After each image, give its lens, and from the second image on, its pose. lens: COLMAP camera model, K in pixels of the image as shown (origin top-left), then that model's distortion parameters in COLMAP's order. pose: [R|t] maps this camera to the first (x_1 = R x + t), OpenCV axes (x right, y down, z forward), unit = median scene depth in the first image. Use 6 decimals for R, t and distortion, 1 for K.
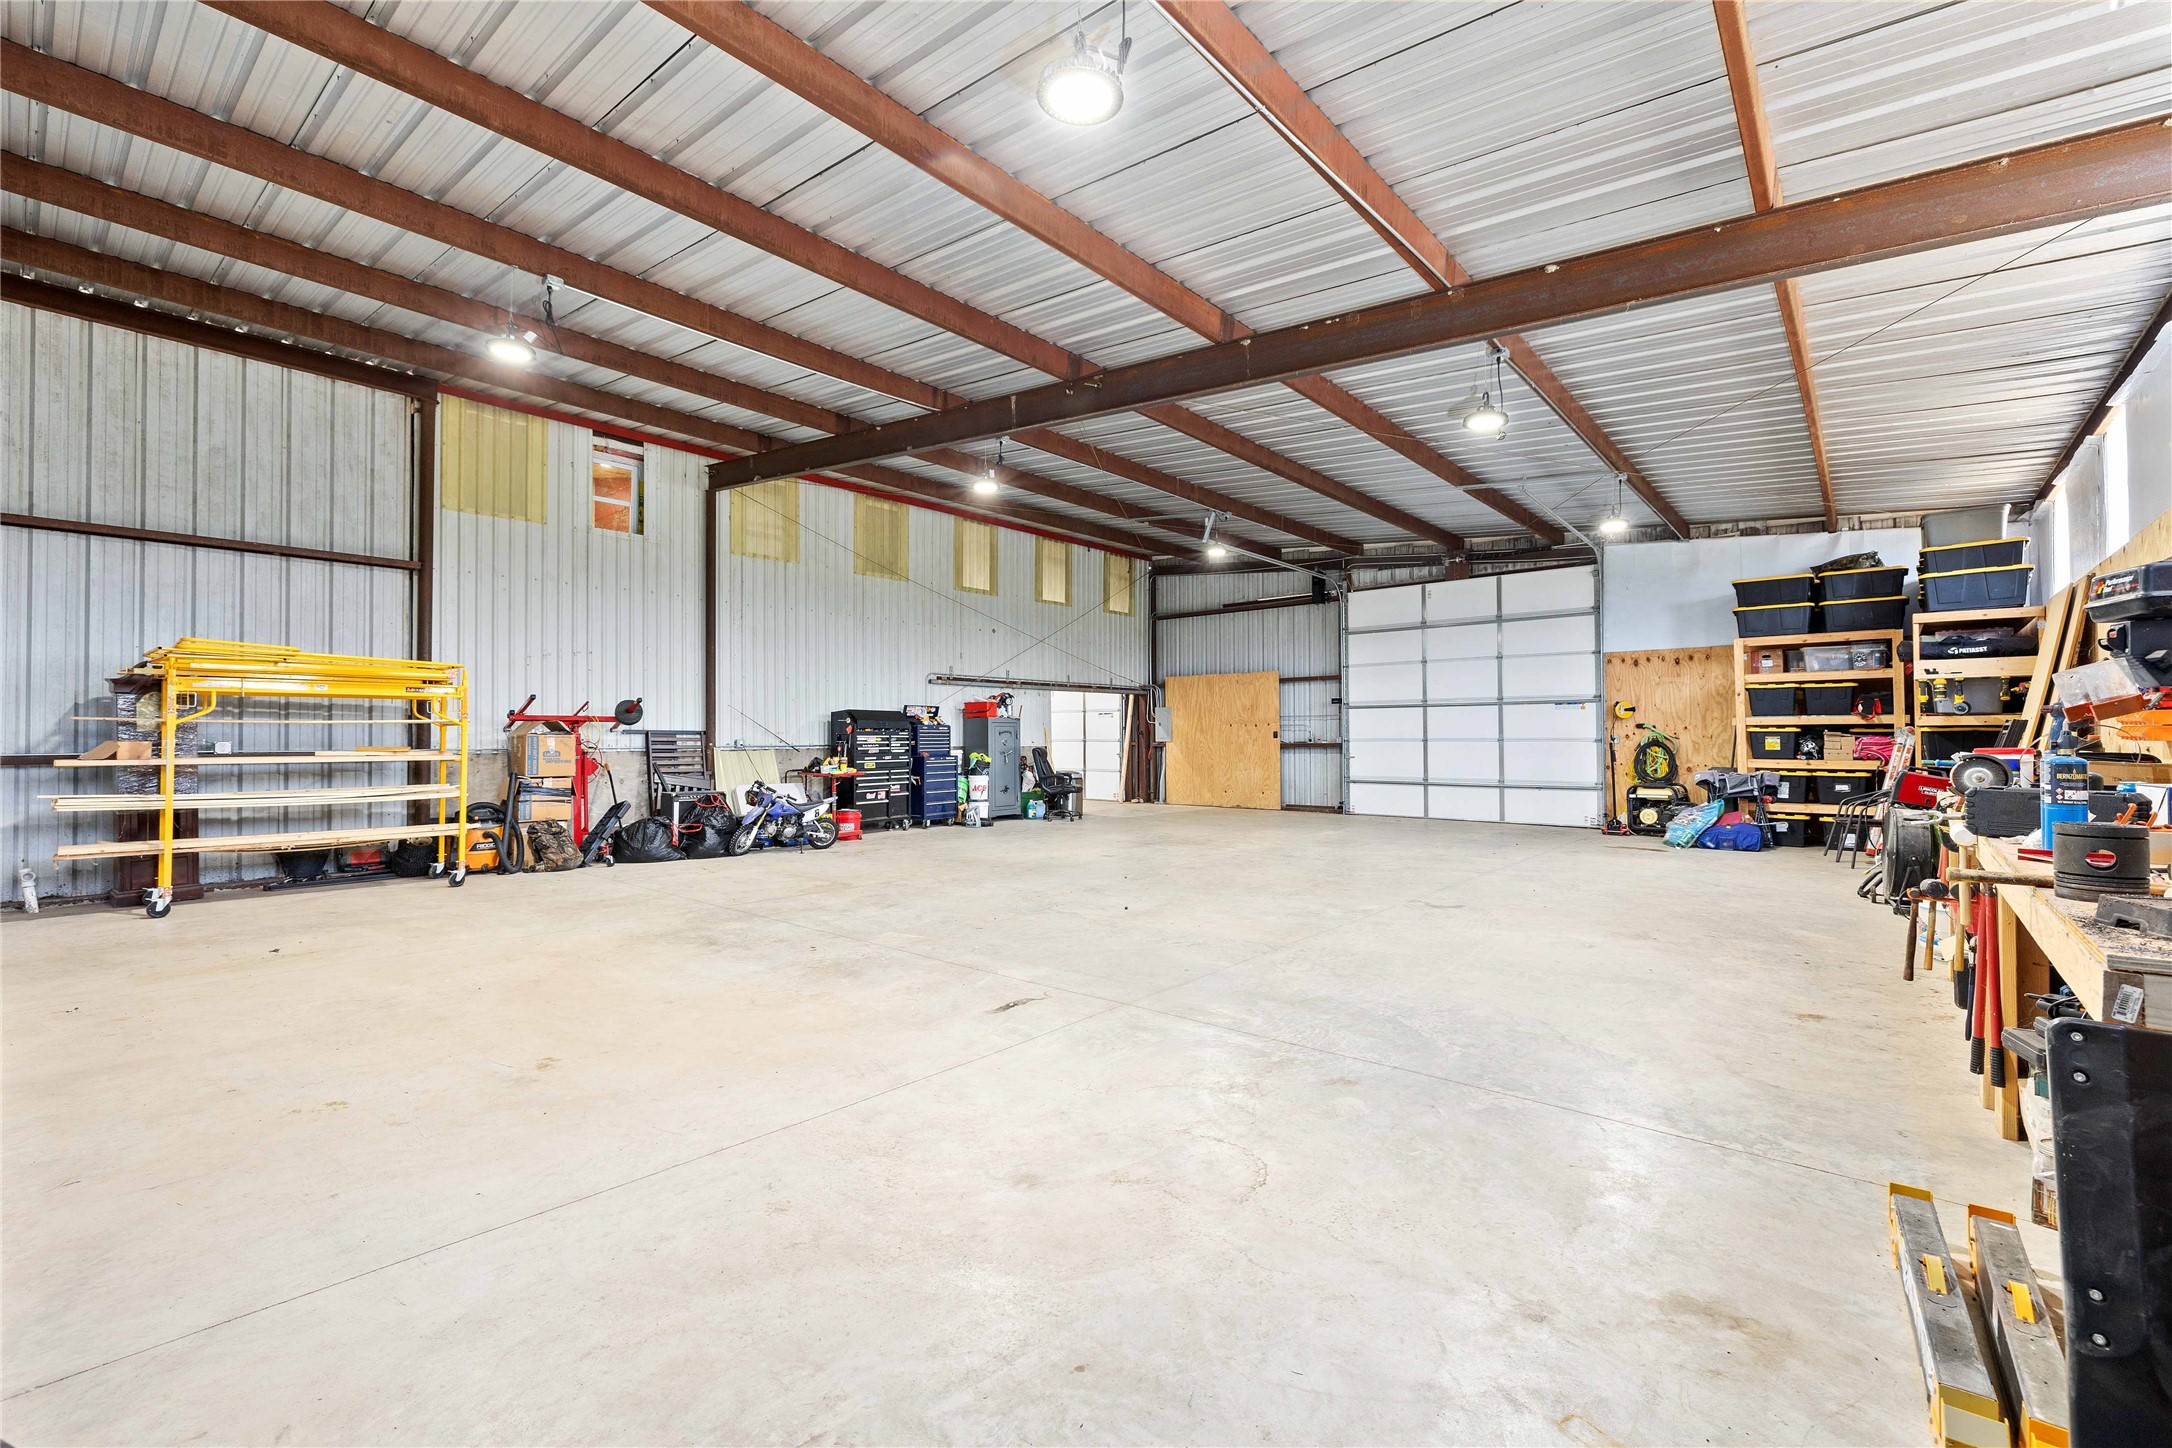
lens RADIAL K [[916.8, 0, 1079.7], [0, 916.8, 722.8], [0, 0, 1]] dist [0.003096, 0.000336]
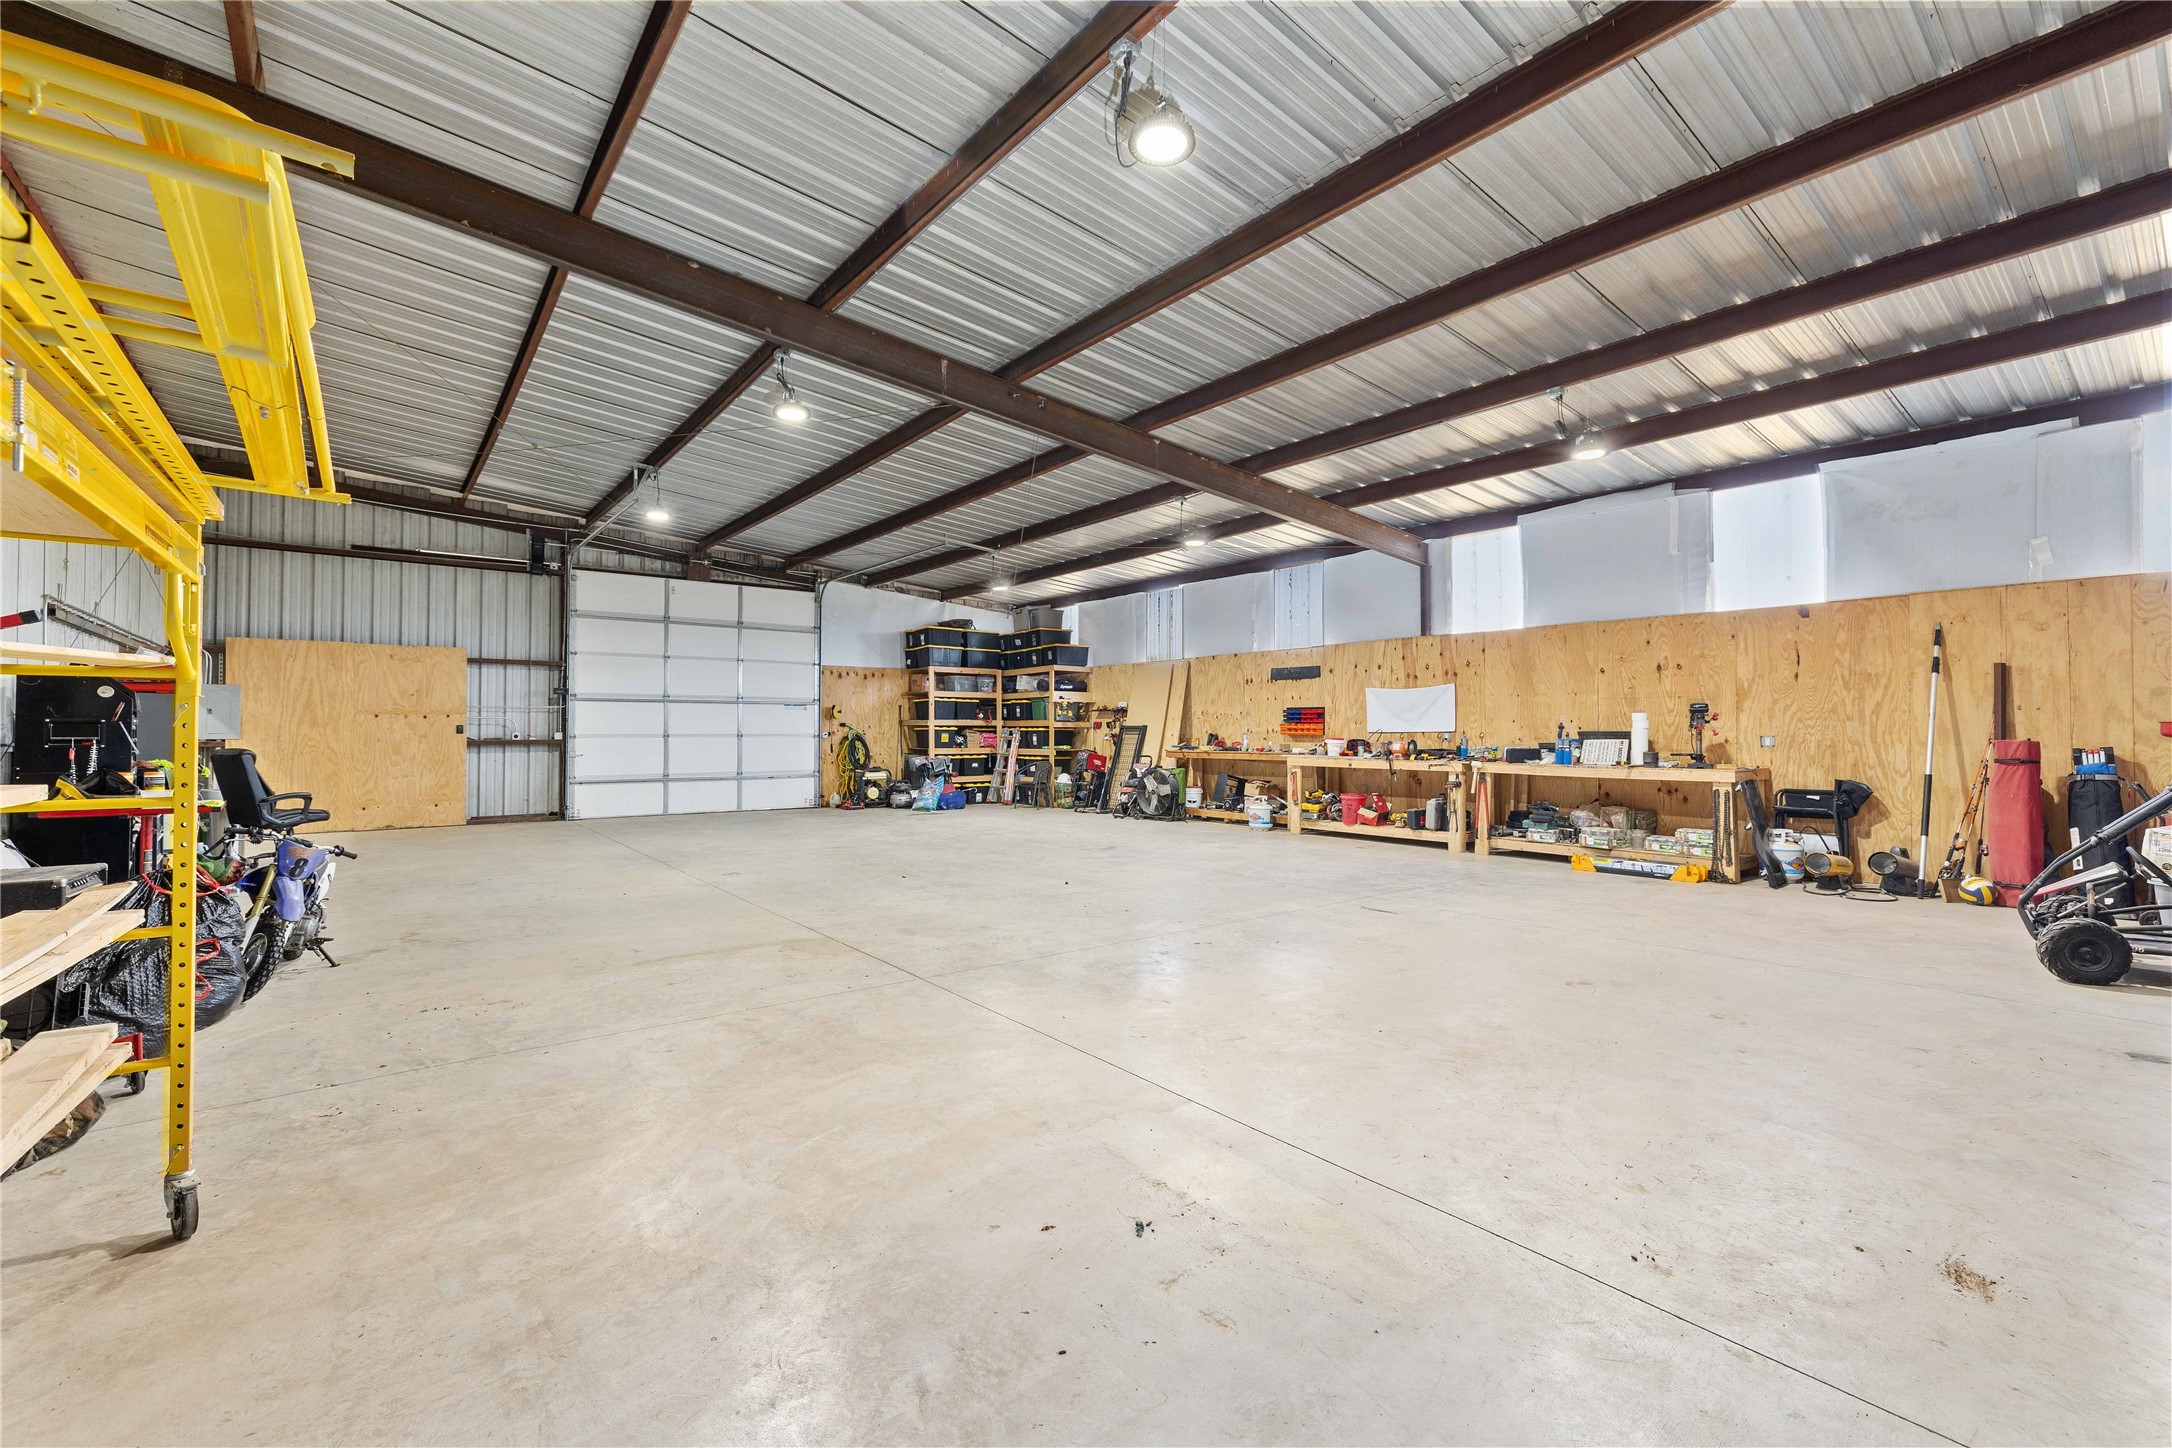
lens RADIAL K [[916.8, 0, 1073.5], [0, 916.8, 728.9], [0, 0, 1]] dist [0.003096, 0.000336]
pose [[0.200448, 0.006753, 0.979681, -0.568047], [-0.017014, 0.999849, -0.003411, 0.008082], [-0.979557, -0.015985, 0.200532, 0.412289]]
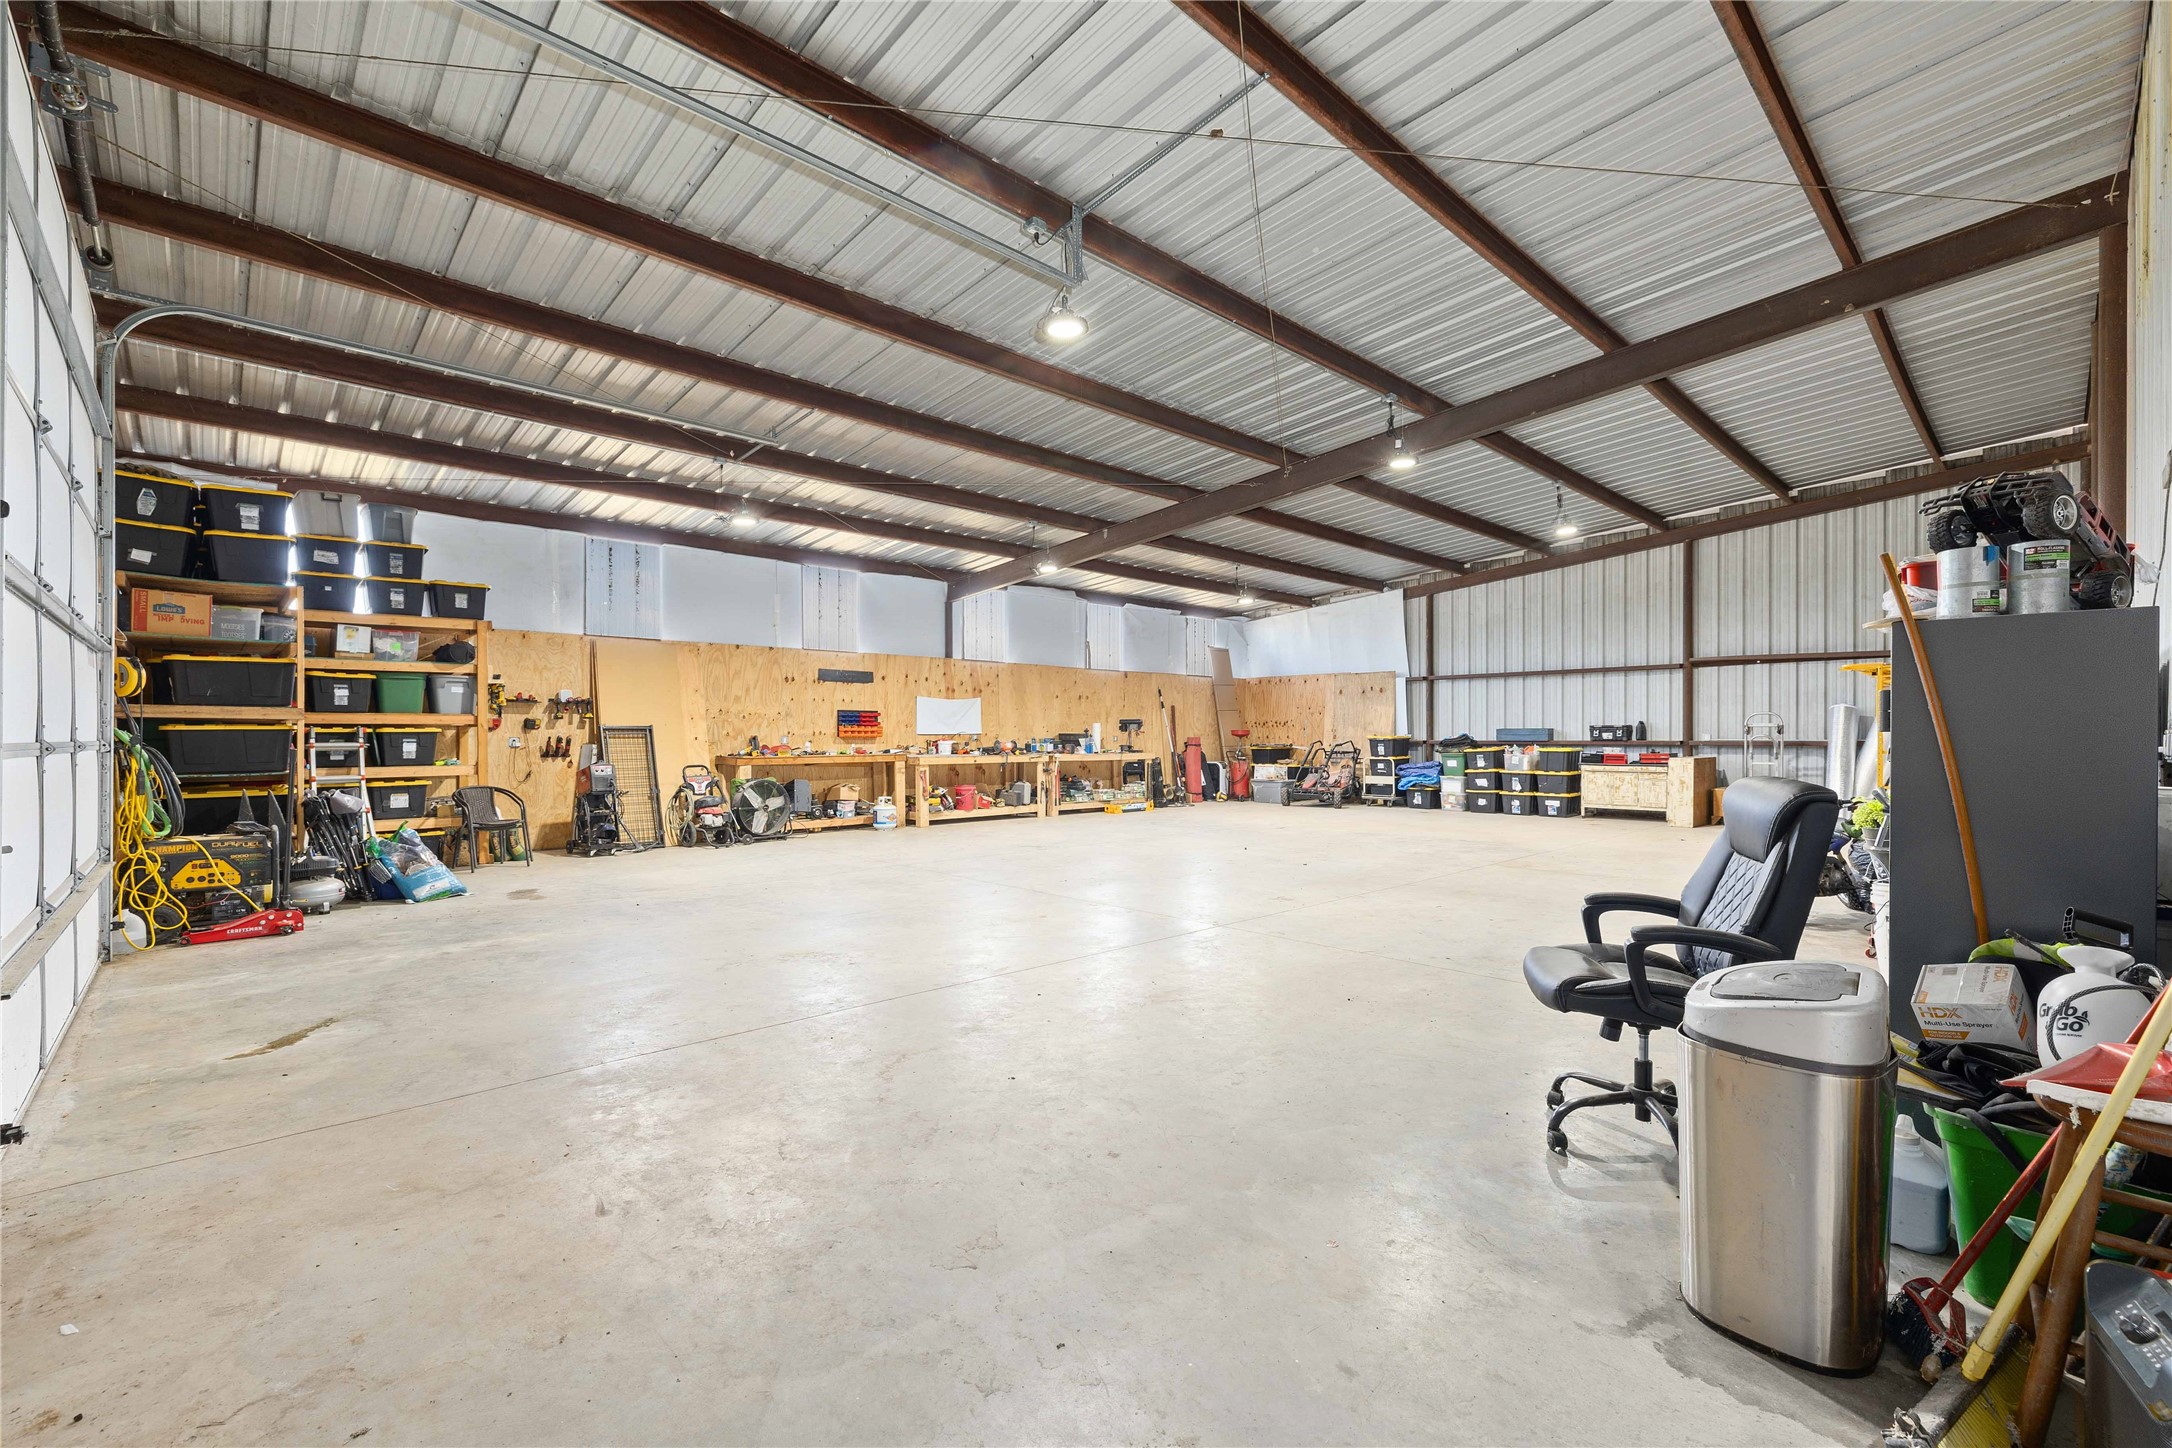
lens RADIAL K [[916.8, 0, 1081.9], [0, 916.8, 735.1], [0, 0, 1]] dist [0.003096, 0.000336]
pose [[-0.992490, 0.007790, 0.122081, 0.066306], [0.005737, 0.999836, -0.017160, 0.023234], [-0.122195, -0.016330, -0.992372, 1.333792]]
